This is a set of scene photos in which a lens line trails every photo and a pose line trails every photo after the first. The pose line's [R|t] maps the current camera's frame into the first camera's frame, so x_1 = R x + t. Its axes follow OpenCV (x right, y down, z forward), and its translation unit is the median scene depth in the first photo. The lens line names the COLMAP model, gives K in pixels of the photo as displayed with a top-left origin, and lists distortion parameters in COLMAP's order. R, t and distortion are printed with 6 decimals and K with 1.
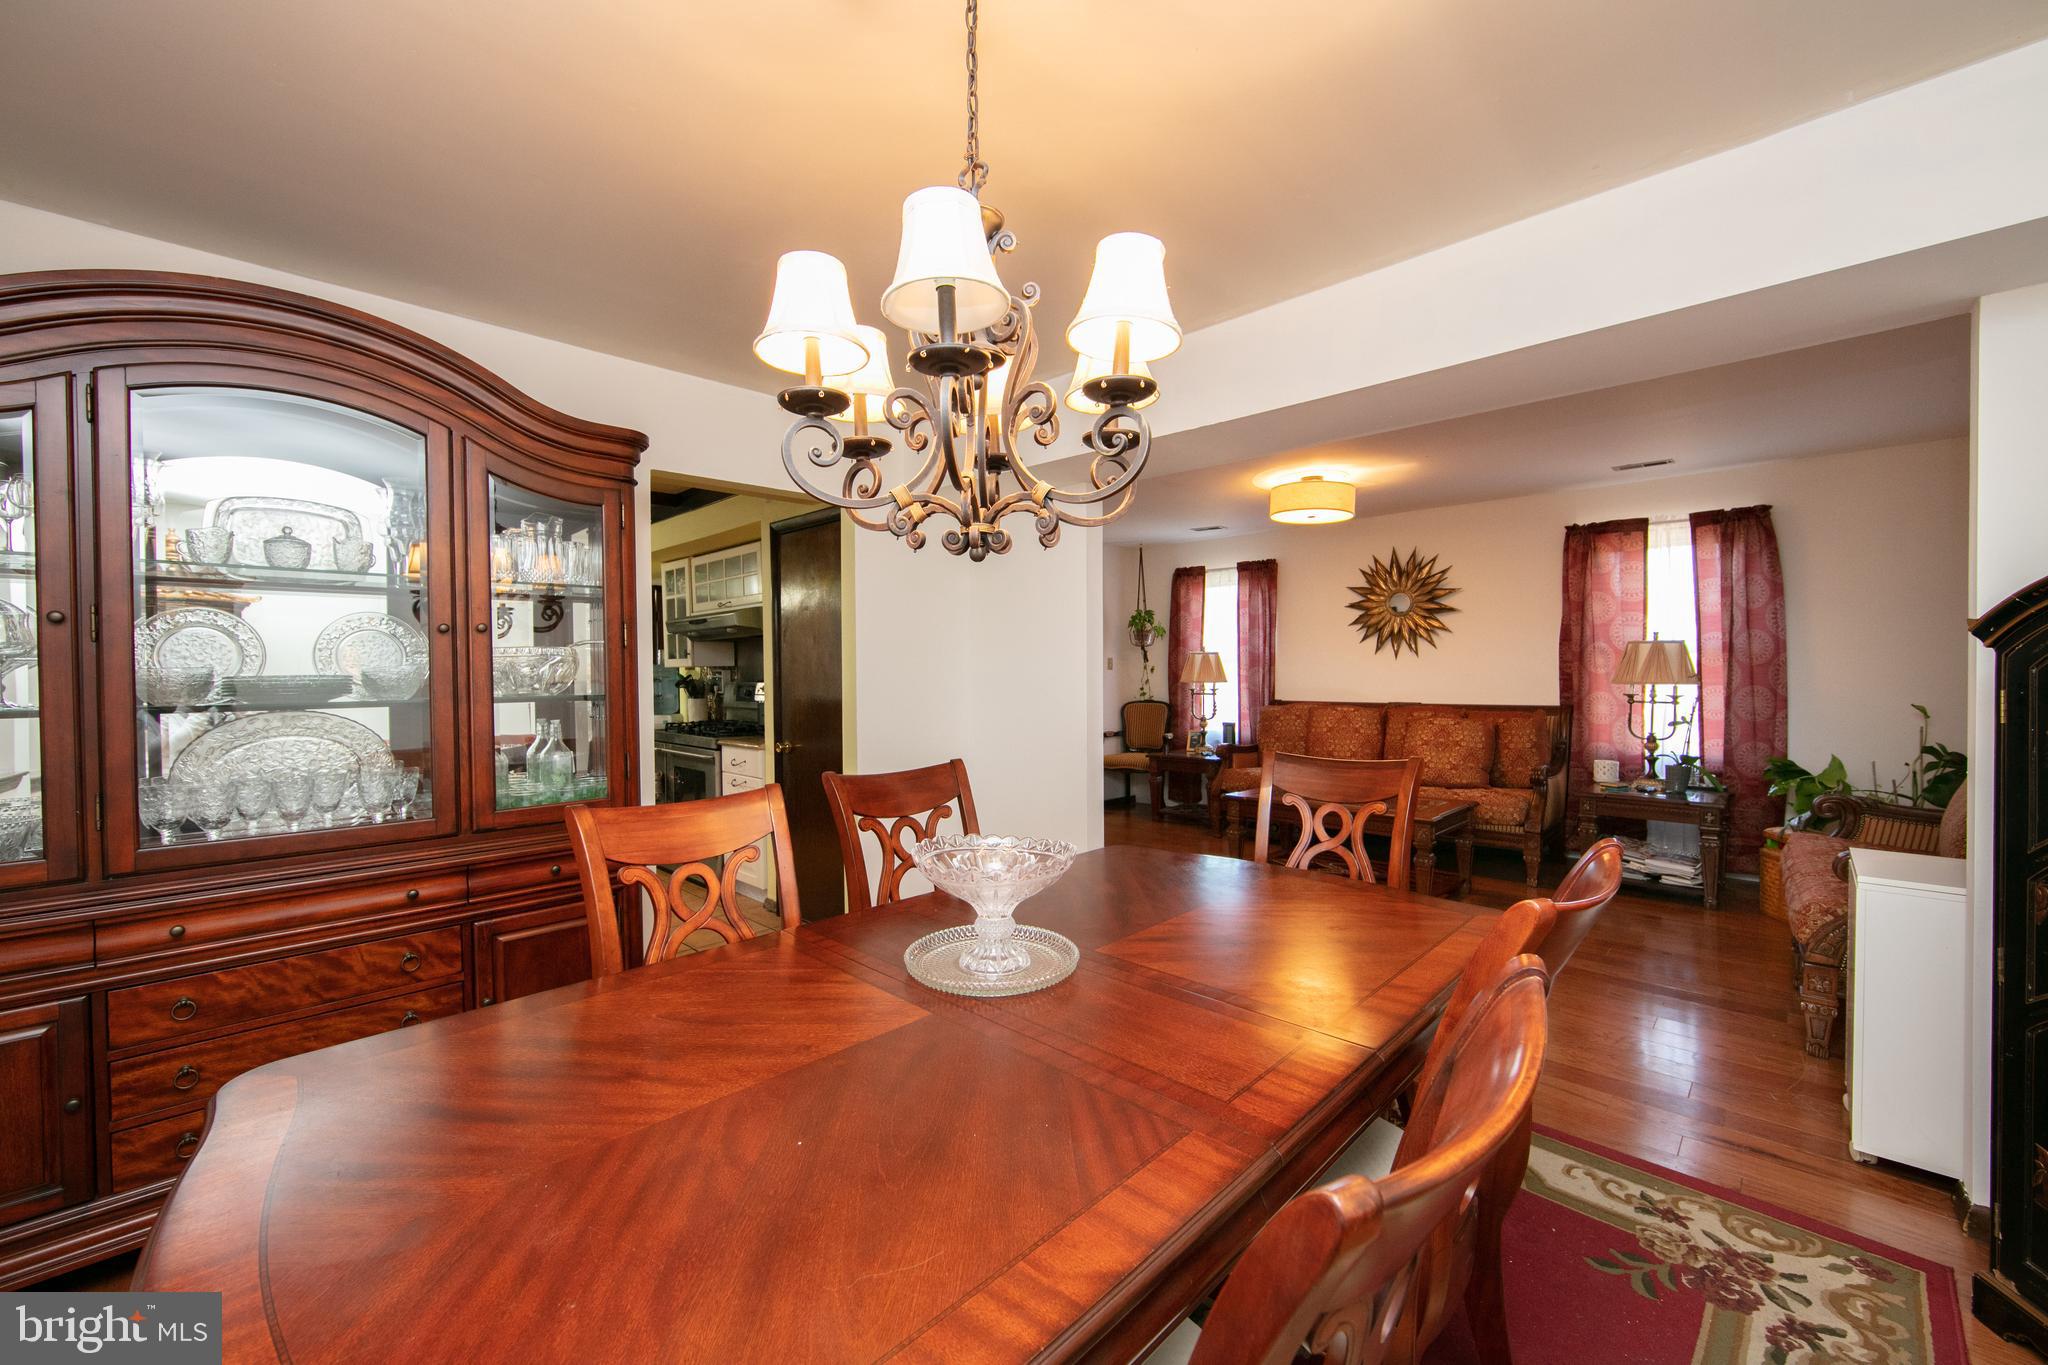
lens RADIAL K [[814.8, 0, 1022.4], [0, 814.8, 680.7], [0, 0, 1]] dist [-0.000839, 0.000875]
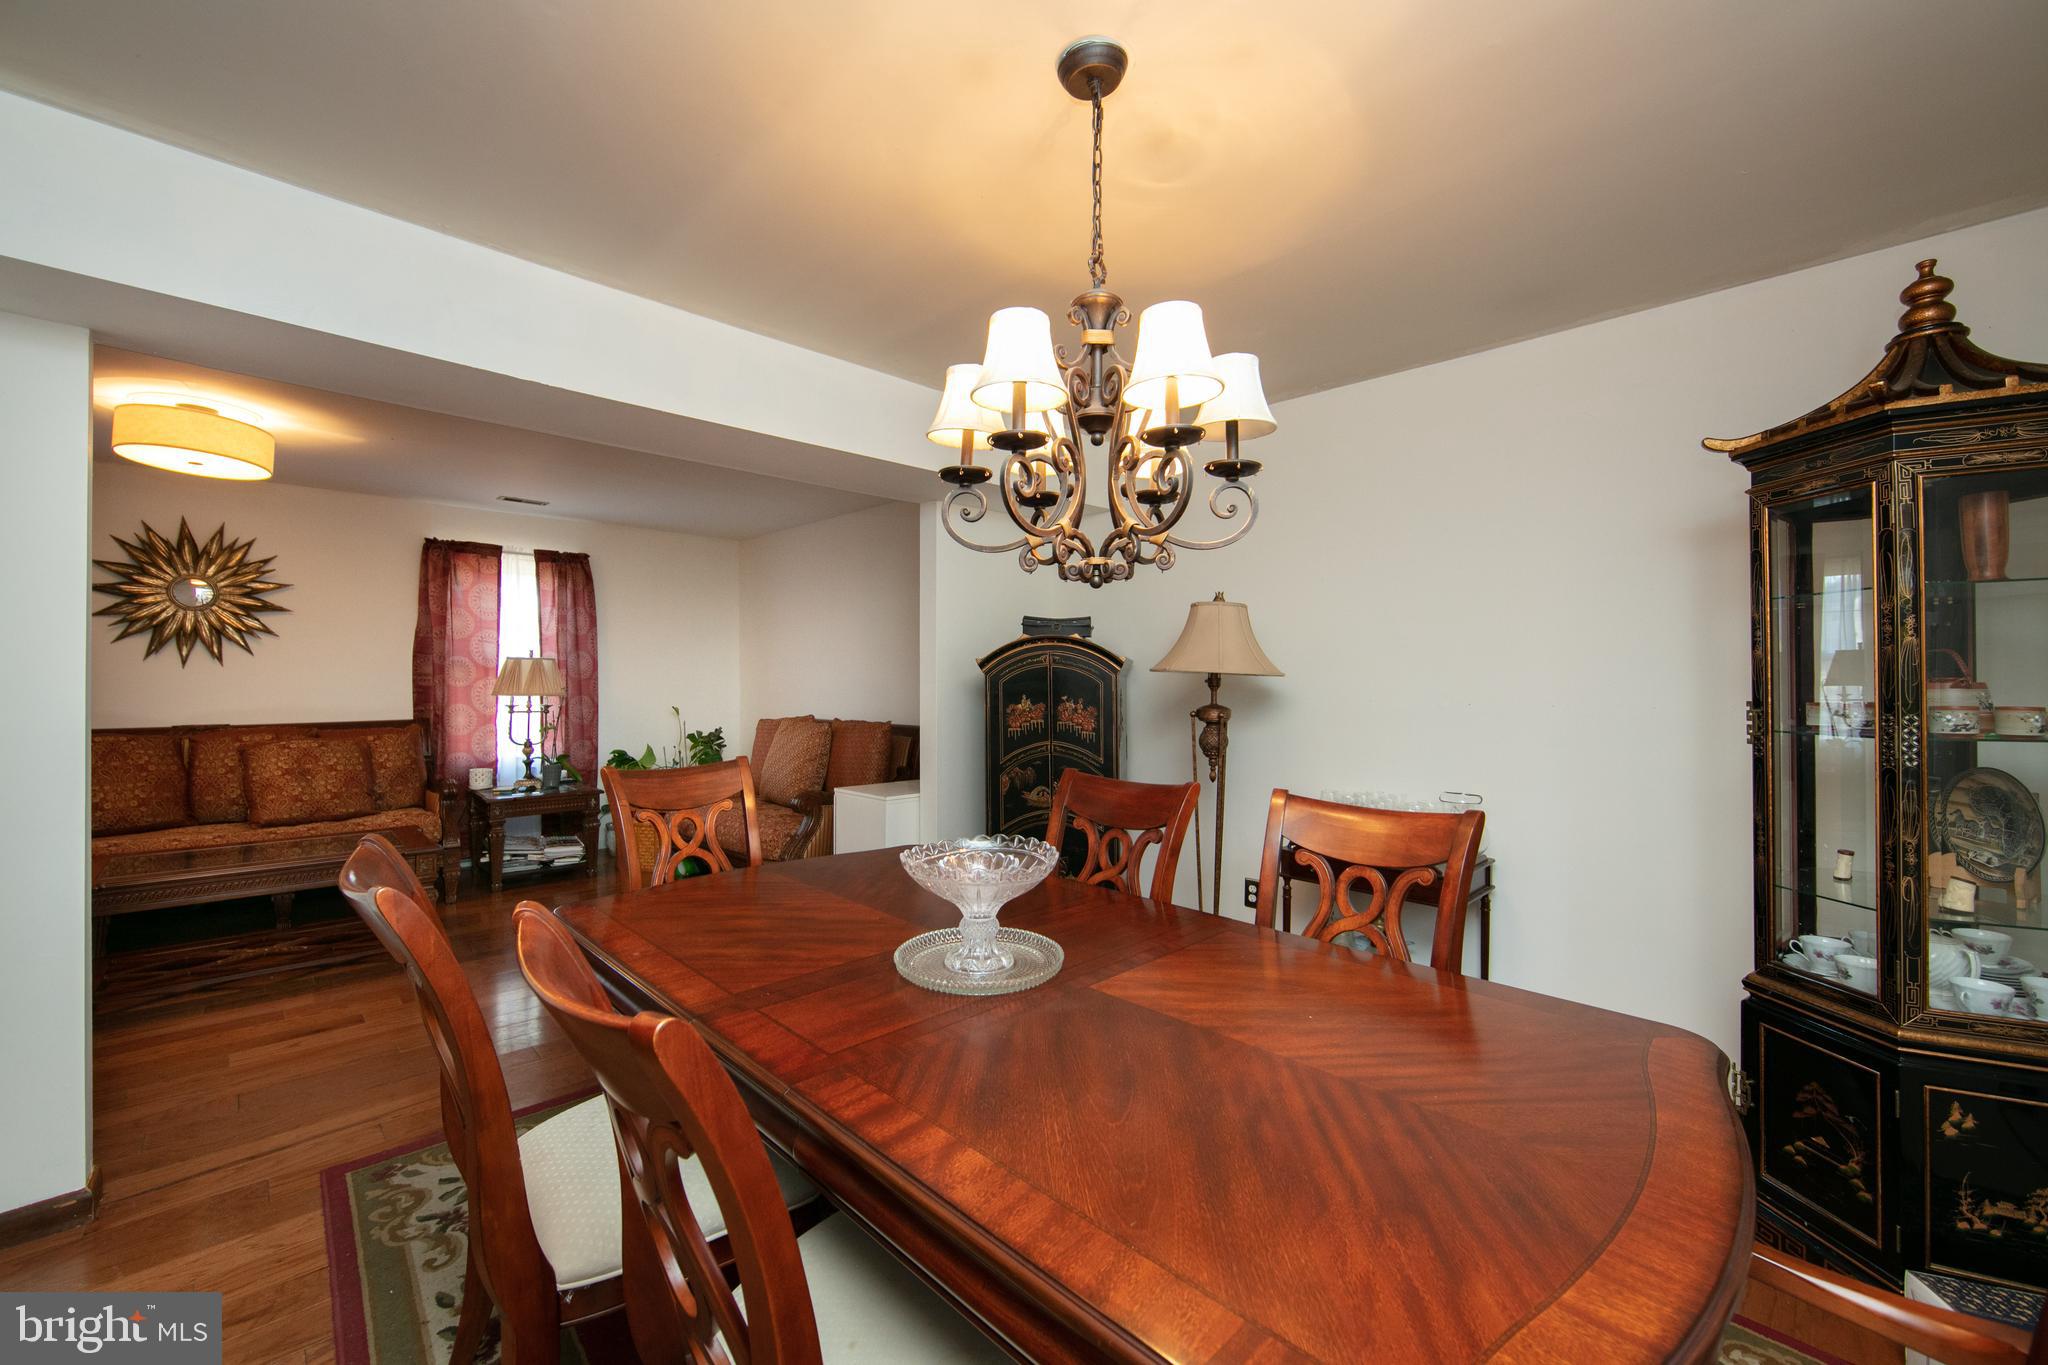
lens RADIAL K [[814.8, 0, 1007.3], [0, 814.8, 672.4], [0, 0, 1]] dist [-0.000839, 0.000875]
pose [[0.032798, 0.016423, 0.999327, -0.307970], [0.012333, 0.999782, -0.016835, -0.000581], [-0.999386, 0.012877, 0.032588, 0.269828]]
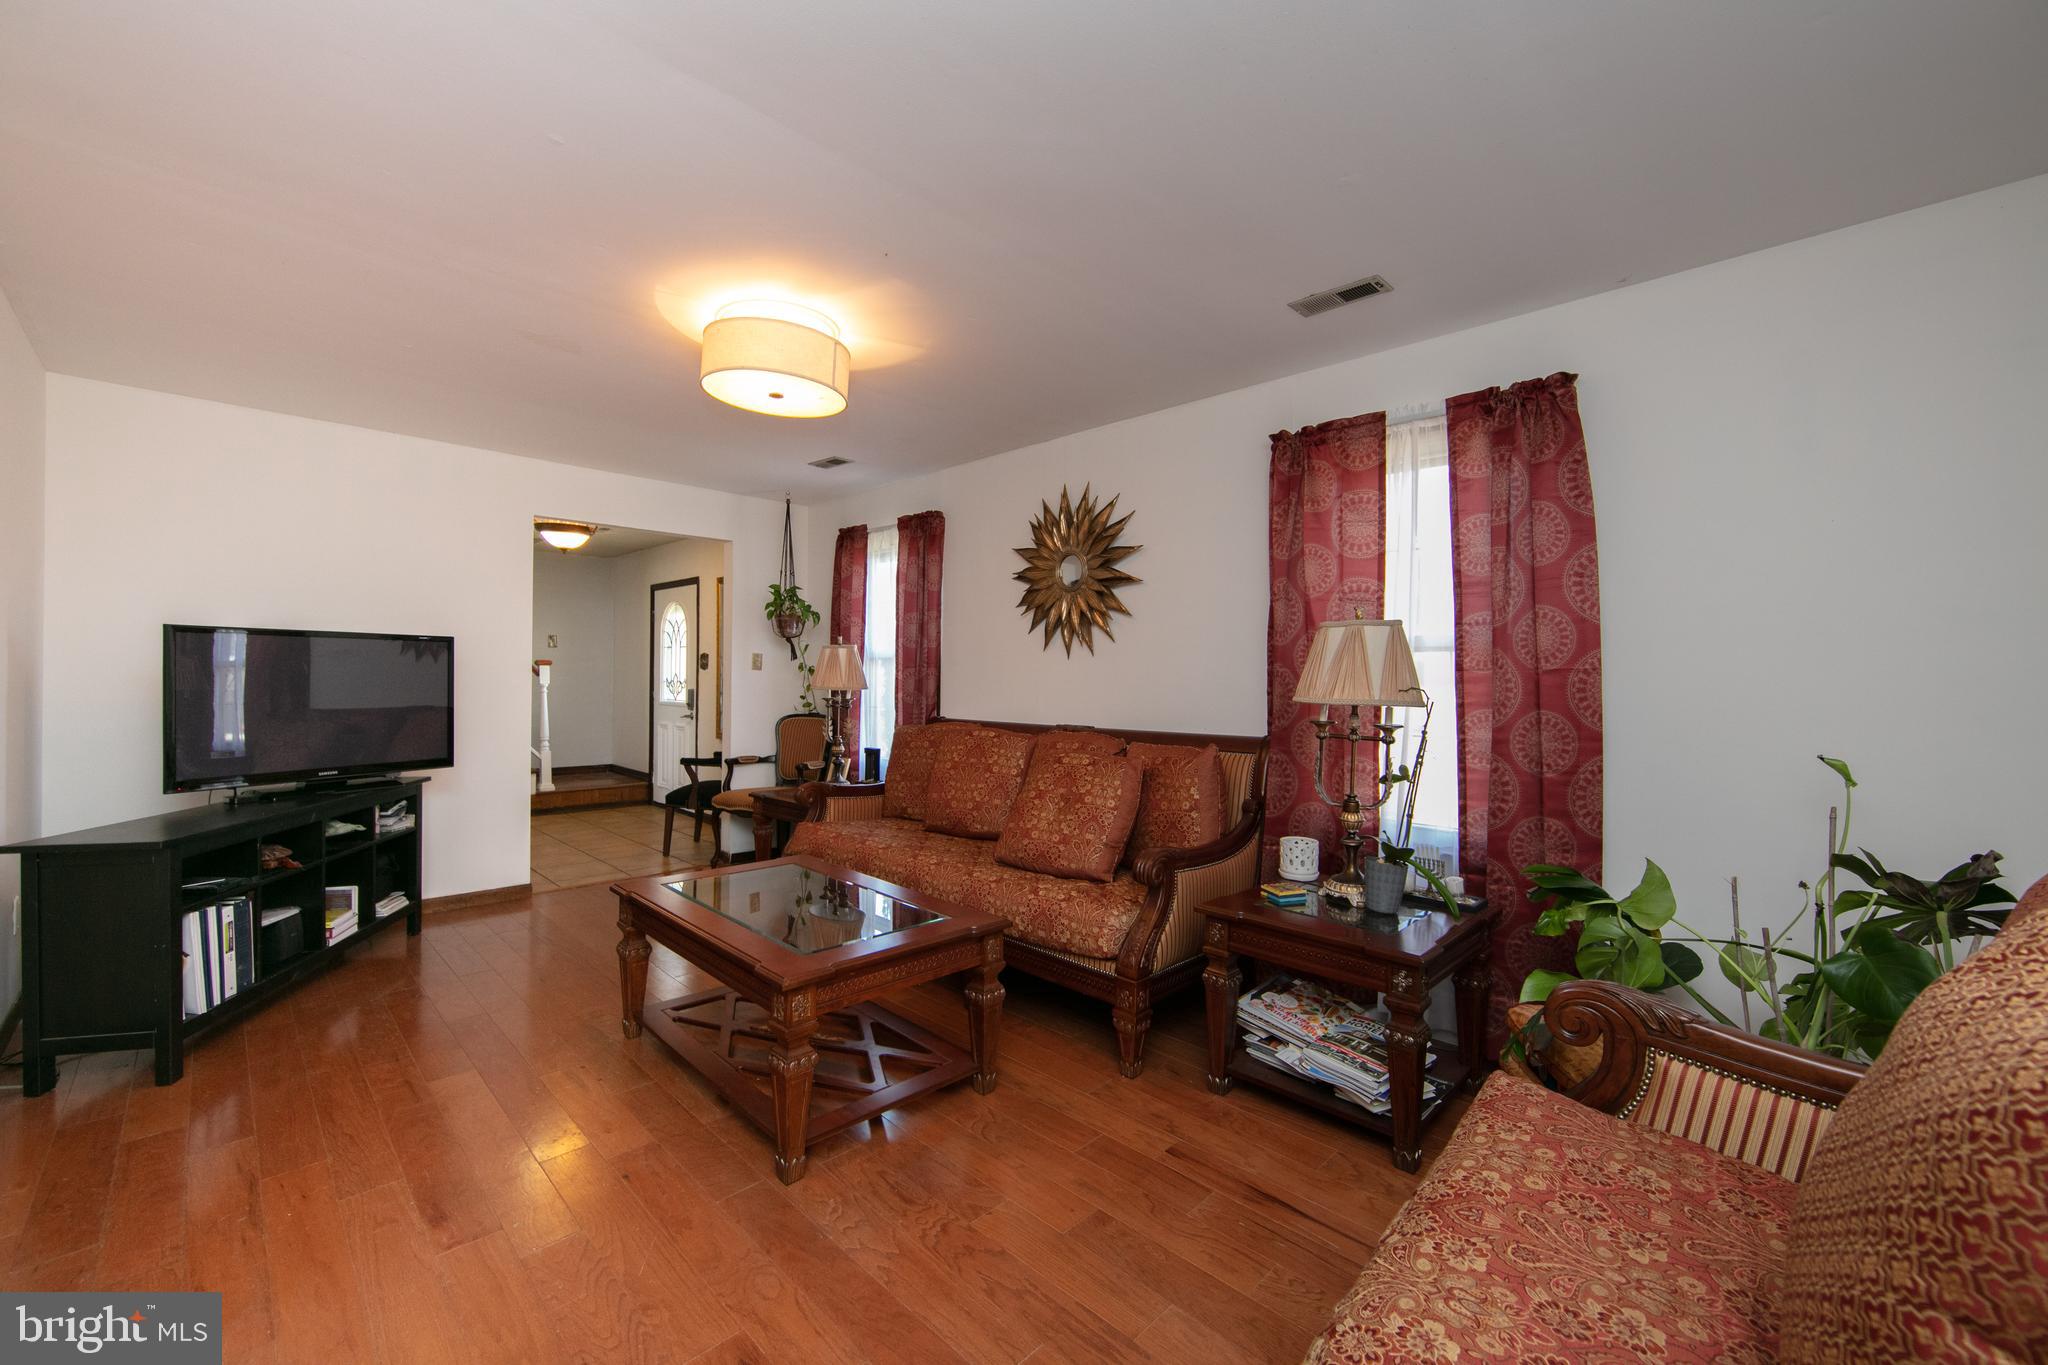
lens RADIAL K [[814.8, 0, 1013.8], [0, 814.8, 676.3], [0, 0, 1]] dist [-0.000839, 0.000875]
pose [[0.999766, 0.017360, -0.012883, 0.506759], [-0.017561, 0.999723, -0.015639, -0.001476], [0.012608, 0.015861, 0.999795, 0.419574]]
